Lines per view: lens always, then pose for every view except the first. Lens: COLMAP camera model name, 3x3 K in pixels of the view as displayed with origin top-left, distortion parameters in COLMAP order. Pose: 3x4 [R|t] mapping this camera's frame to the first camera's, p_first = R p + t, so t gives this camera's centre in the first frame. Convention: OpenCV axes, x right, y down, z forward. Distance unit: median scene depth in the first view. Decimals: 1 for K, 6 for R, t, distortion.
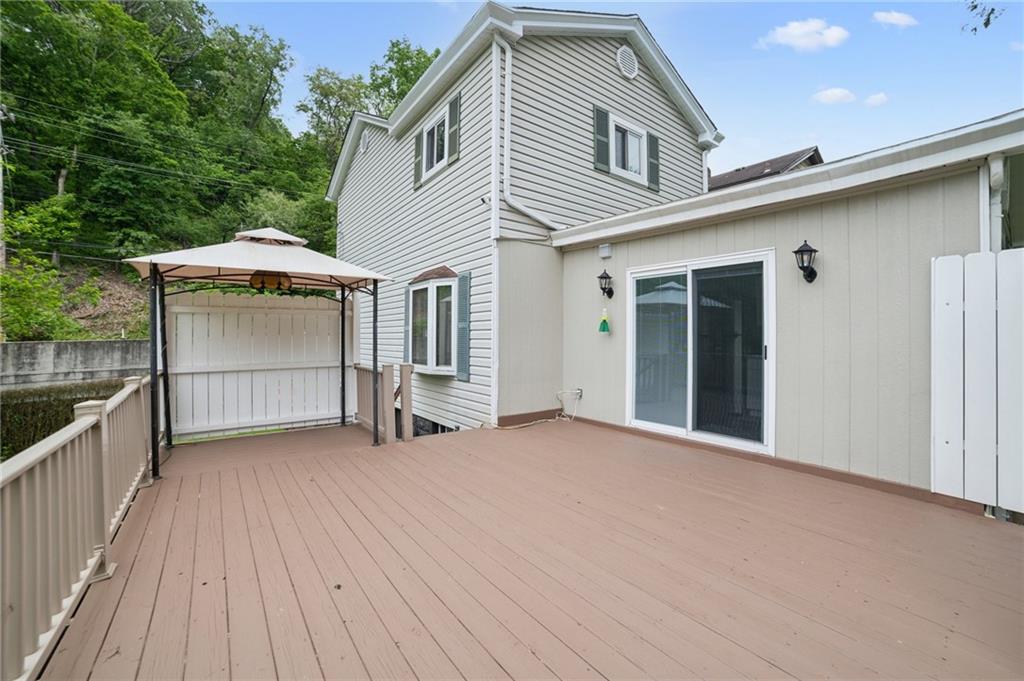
lens RADIAL K [[404.2, 0, 512.0], [0, 404.2, 340.5], [0, 0, 1]] dist [0.001328, 0.000525]
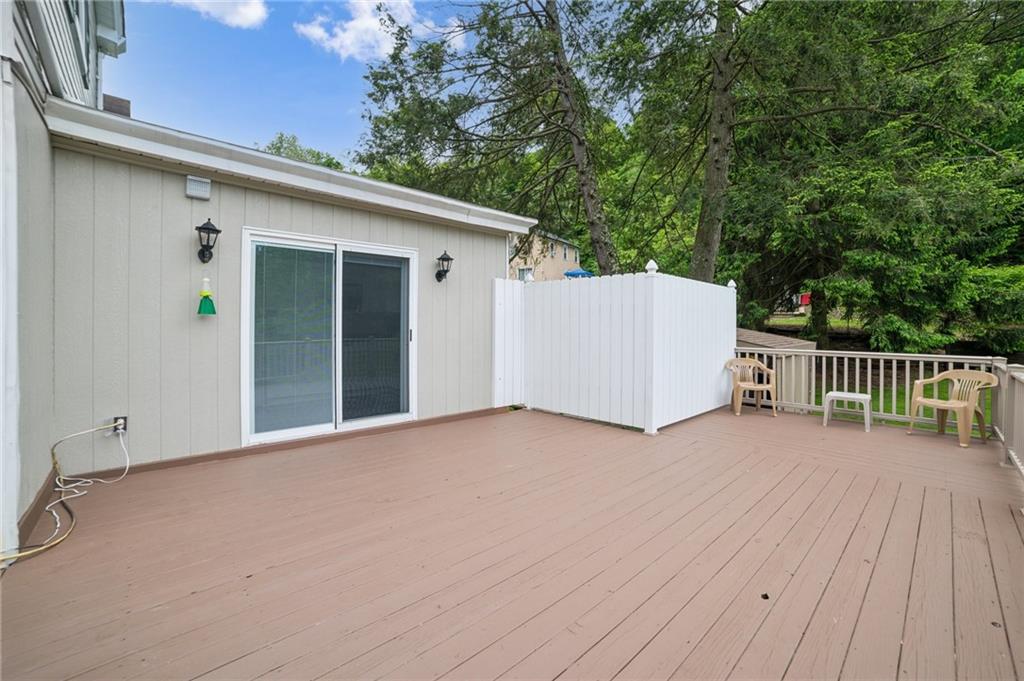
lens RADIAL K [[422.8, 0, 514.7], [0, 422.8, 322.4], [0, 0, 1]] dist [0.000771, 0.000225]
pose [[-0.007964, -0.003389, 0.999963, -0.449966], [0.005610, 0.999978, 0.003434, -0.007621], [-0.999953, 0.005637, -0.007944, 0.511012]]
